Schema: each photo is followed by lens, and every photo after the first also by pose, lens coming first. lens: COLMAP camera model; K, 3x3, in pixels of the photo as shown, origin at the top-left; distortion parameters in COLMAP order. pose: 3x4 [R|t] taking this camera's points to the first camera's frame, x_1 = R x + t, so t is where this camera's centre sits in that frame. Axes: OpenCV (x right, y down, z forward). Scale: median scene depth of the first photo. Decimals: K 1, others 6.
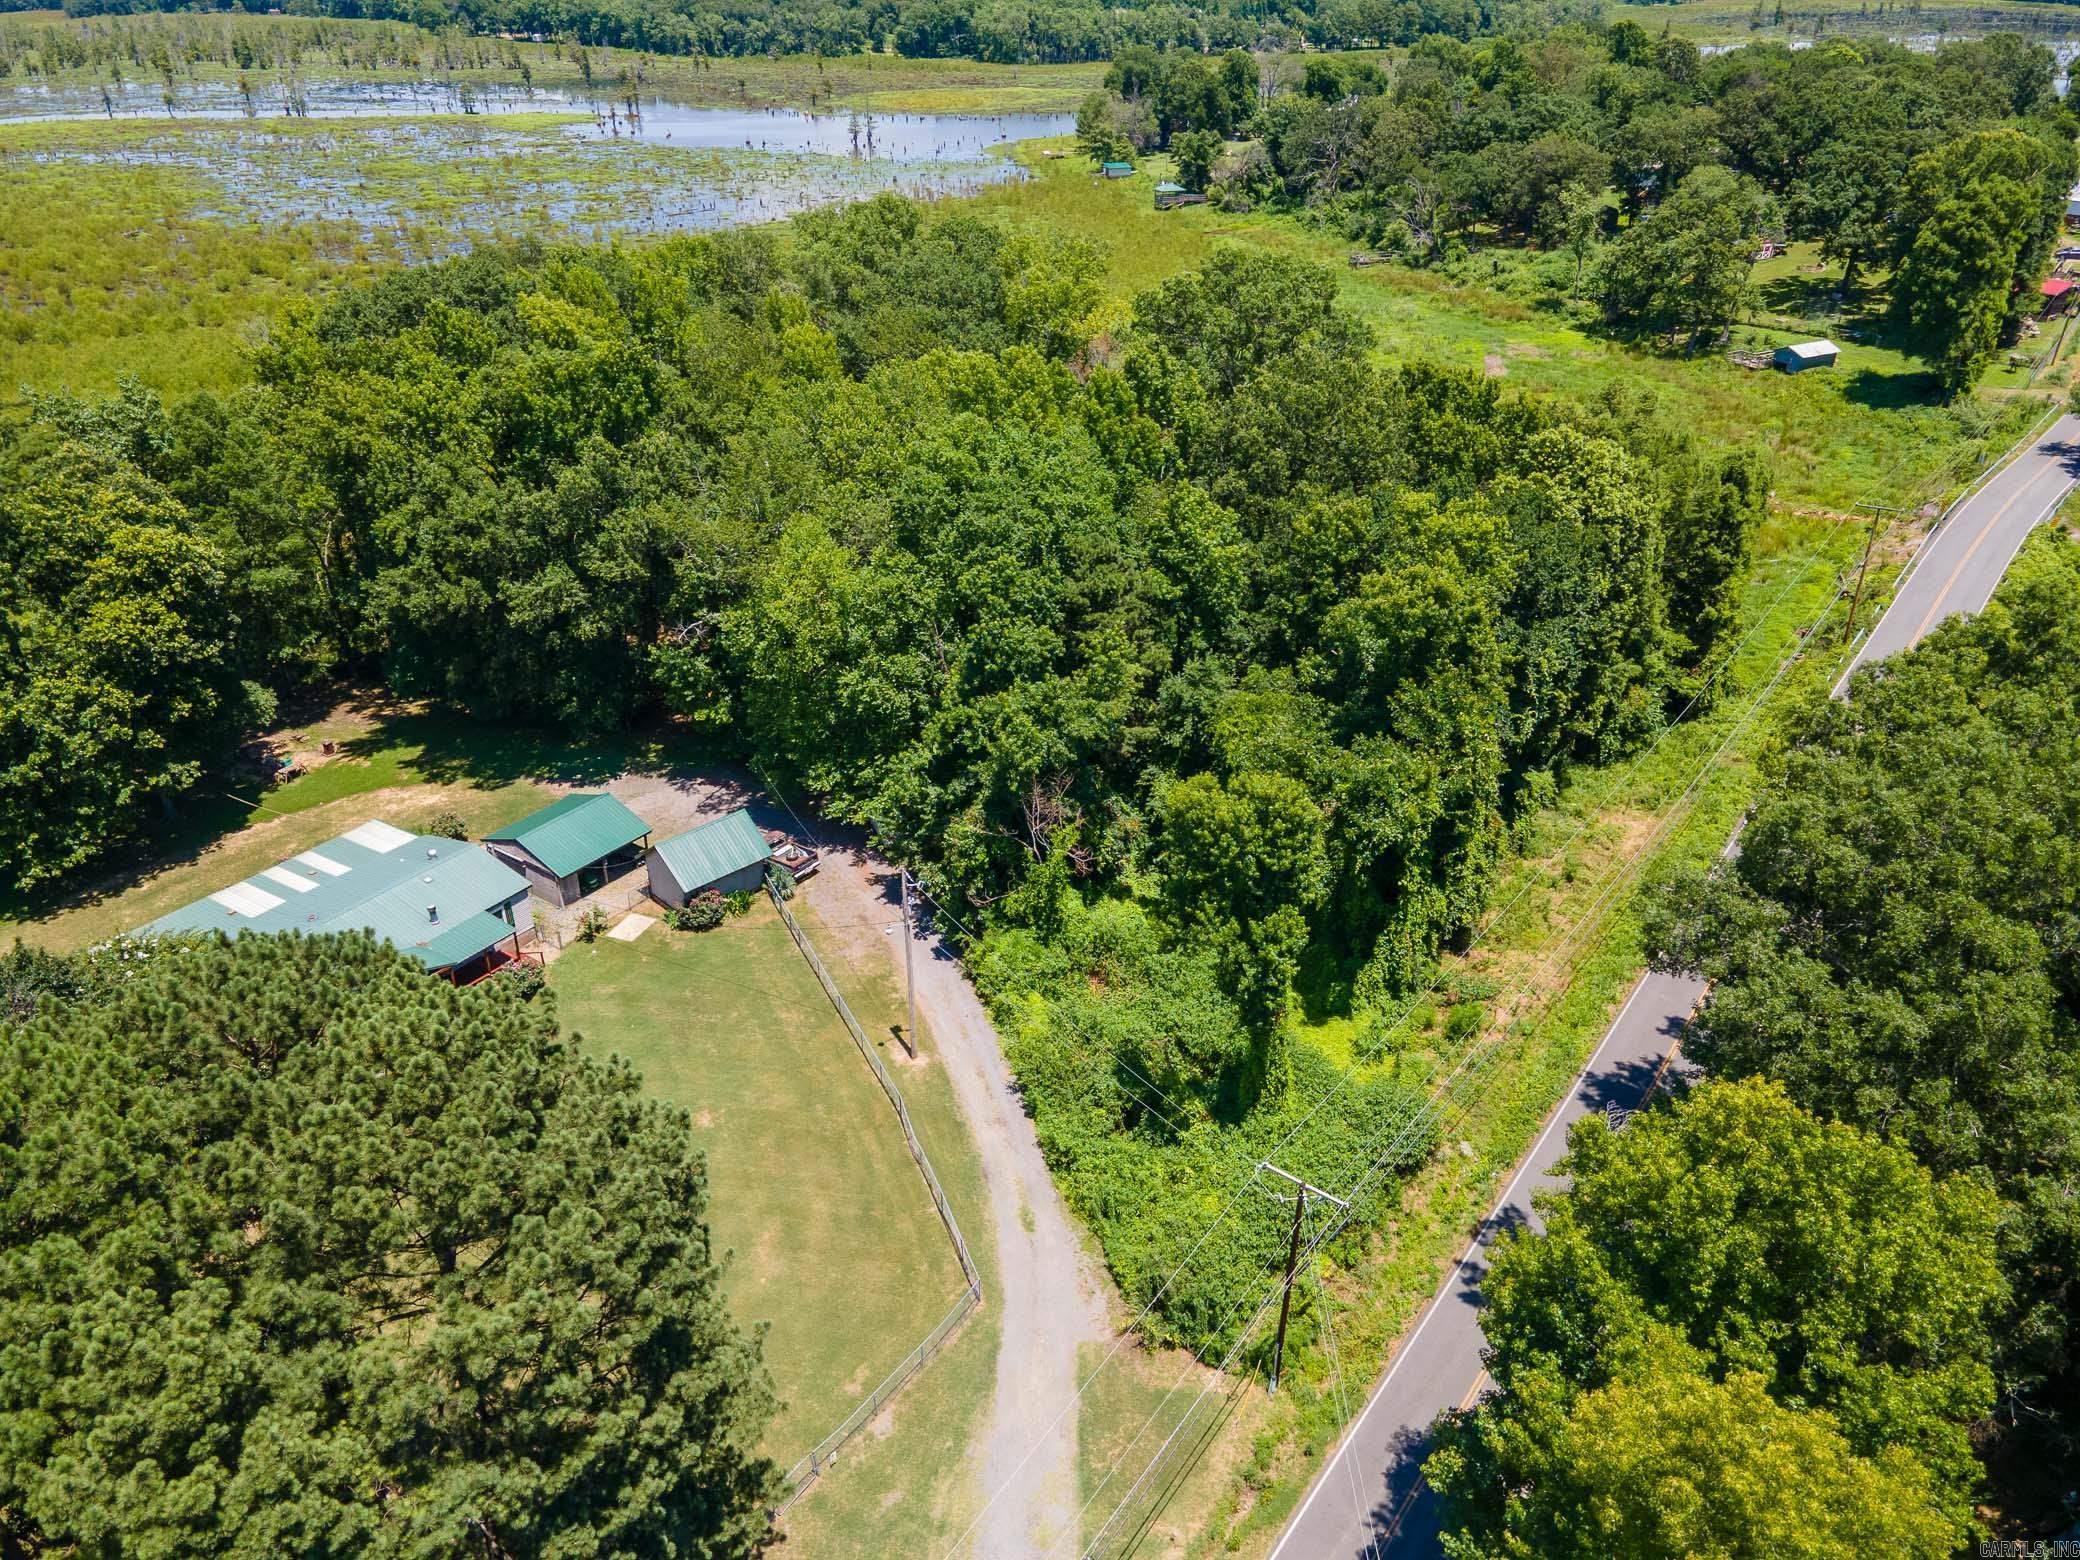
lens RADIAL K [[1515.6, 0, 1027.5], [0, 1515.6, 784.1], [0, 0, 1]] dist [0.028910, 0.050889]
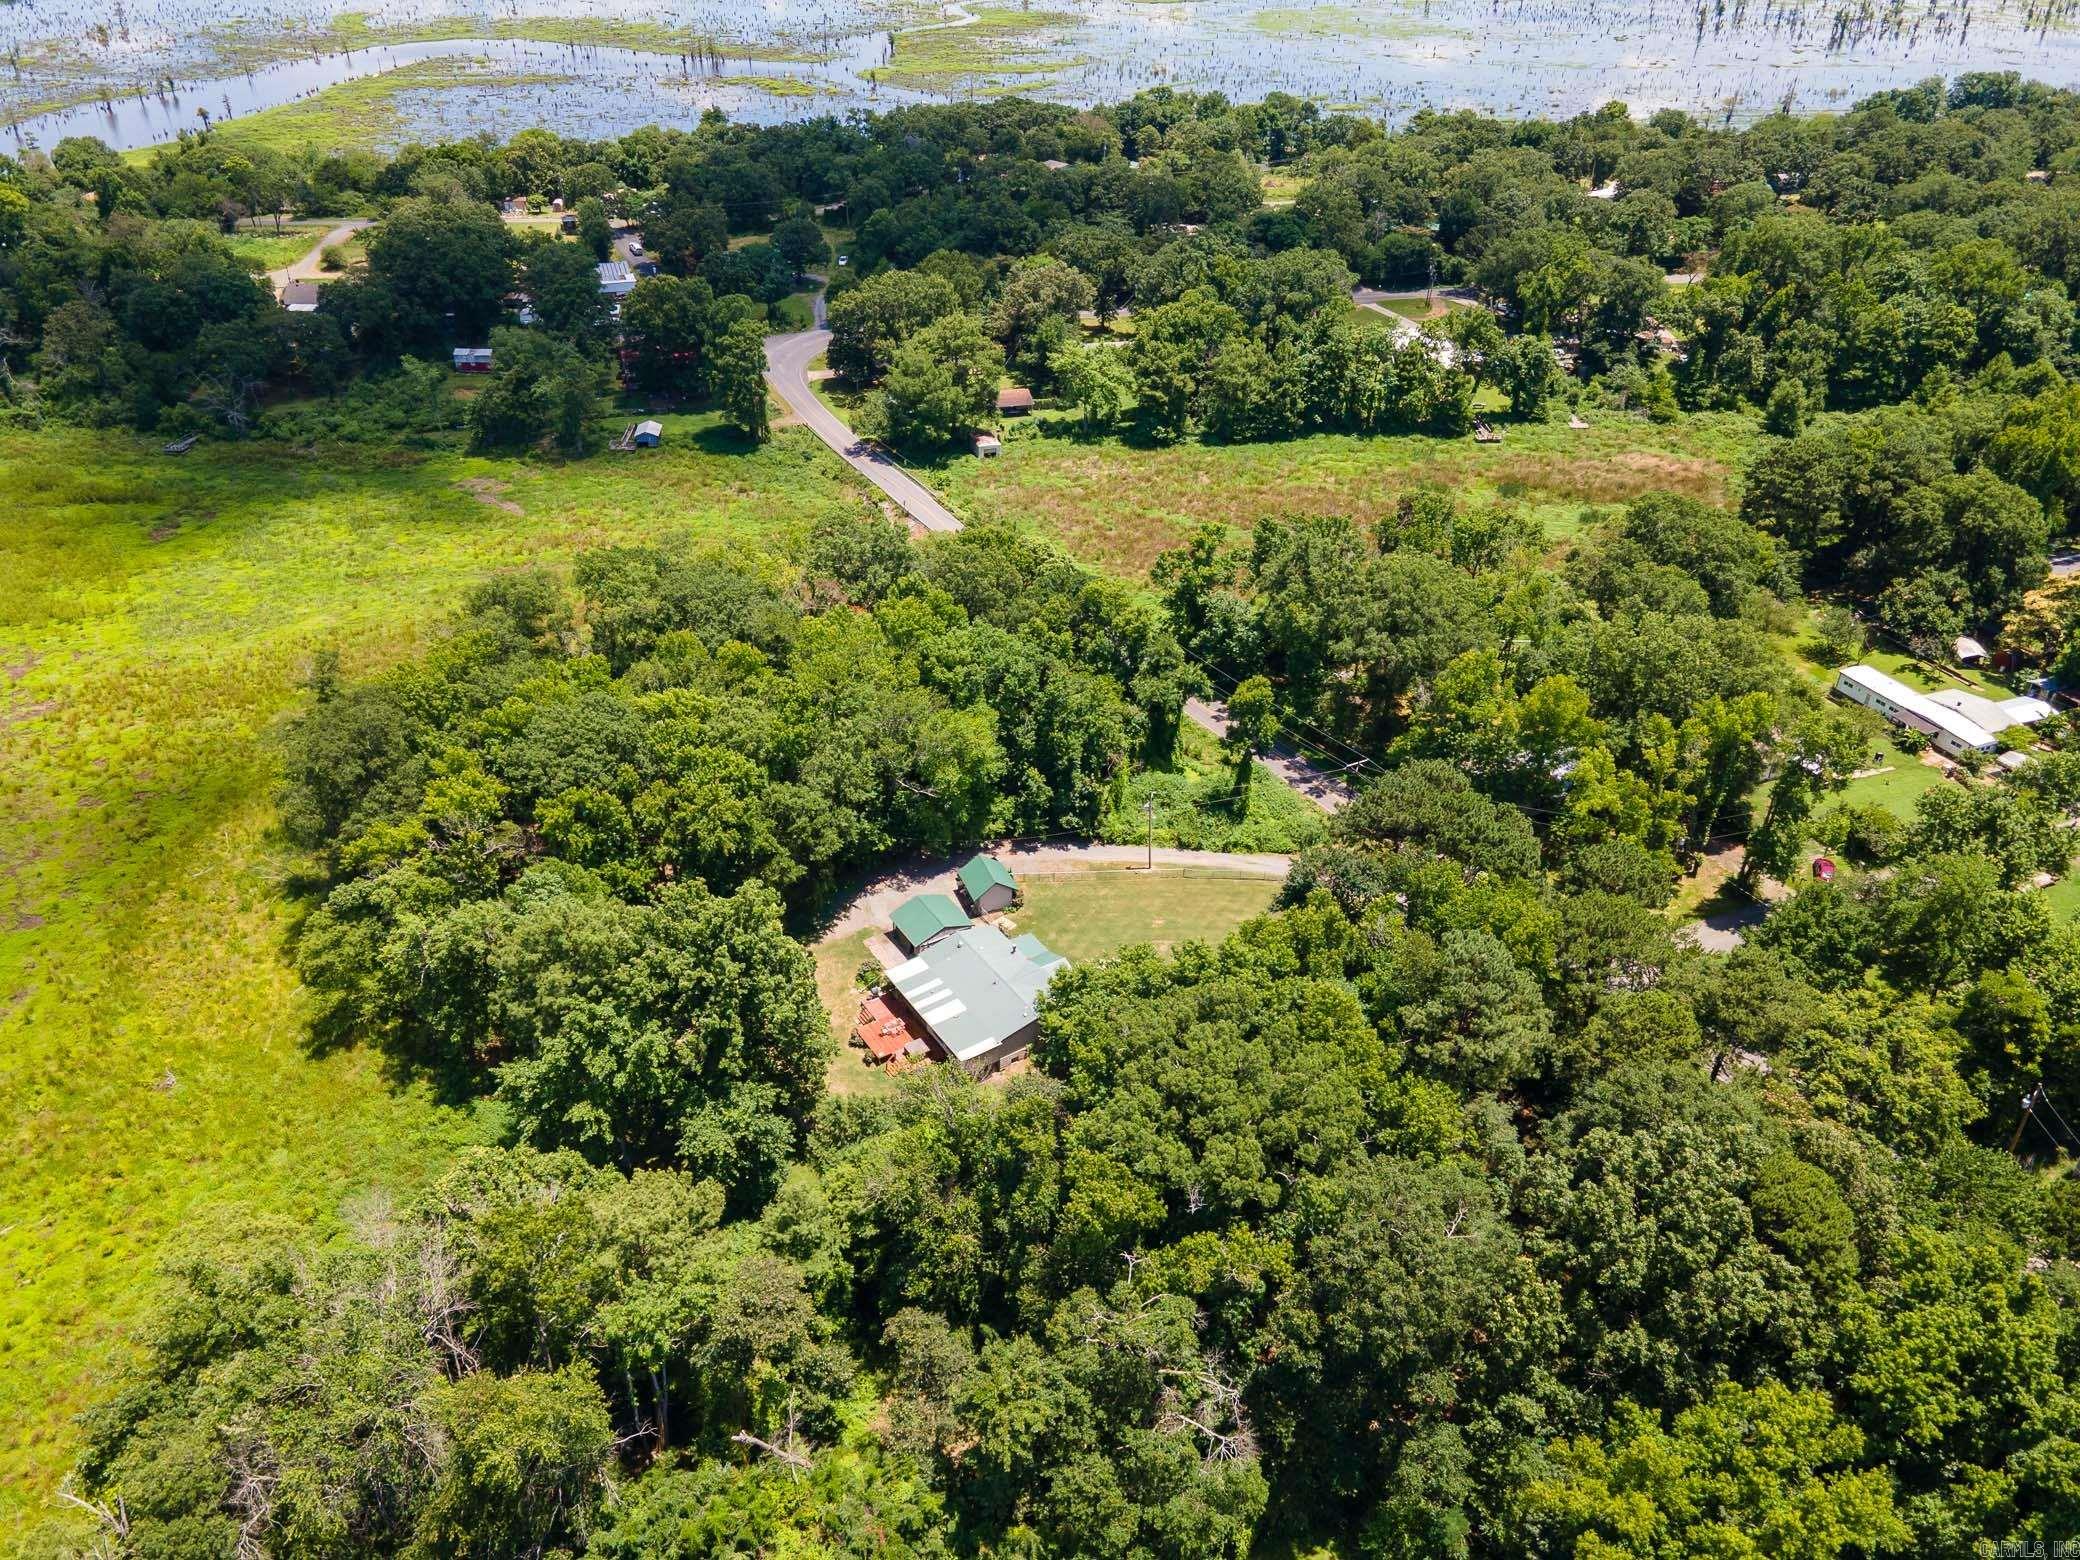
lens RADIAL K [[1519.7, 0, 1025.4], [0, 1519.7, 780.0], [0, 0, 1]] dist [0.037692, 0.004777]
pose [[0.385308, -0.485923, 0.784485, -1.676915], [0.446253, 0.842228, 0.302507, -0.640891], [-0.807710, 0.233521, 0.541362, -0.155200]]
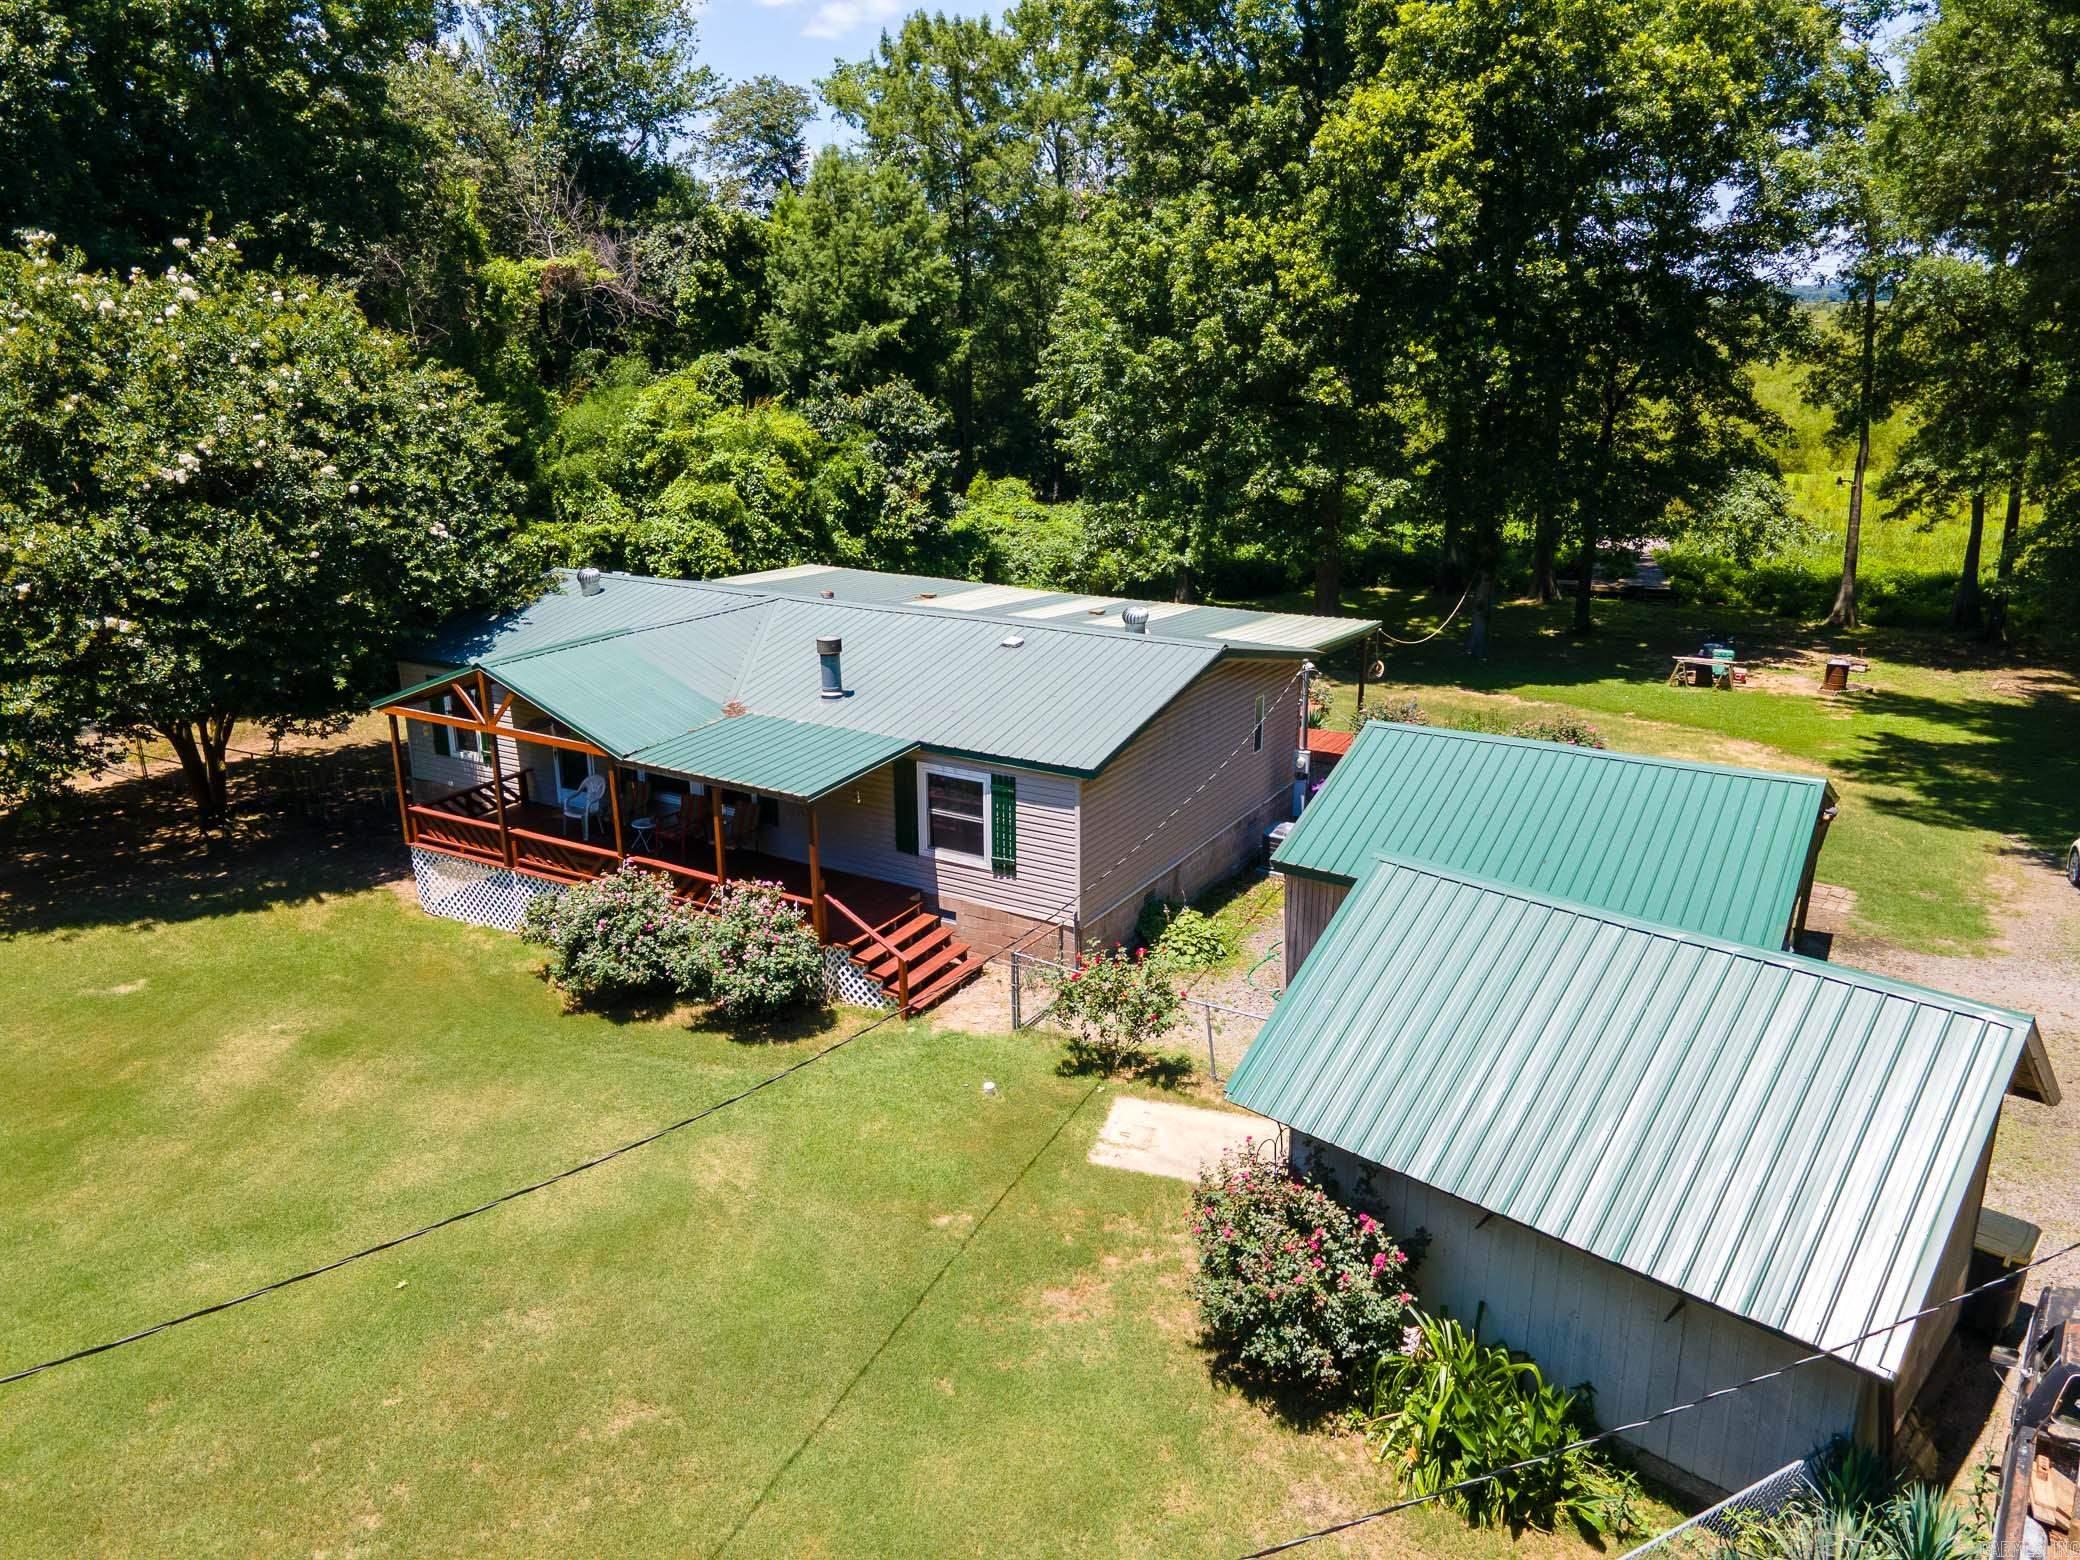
lens RADIAL K [[1519.7, 0, 1025.4], [0, 1519.7, 780.0], [0, 0, 1]] dist [0.037692, 0.004777]
pose [[0.074171, 0.310581, -0.947649, -0.066136], [-0.479107, 0.844512, 0.239280, 0.007778], [0.874617, 0.436278, 0.211440, 0.878056]]
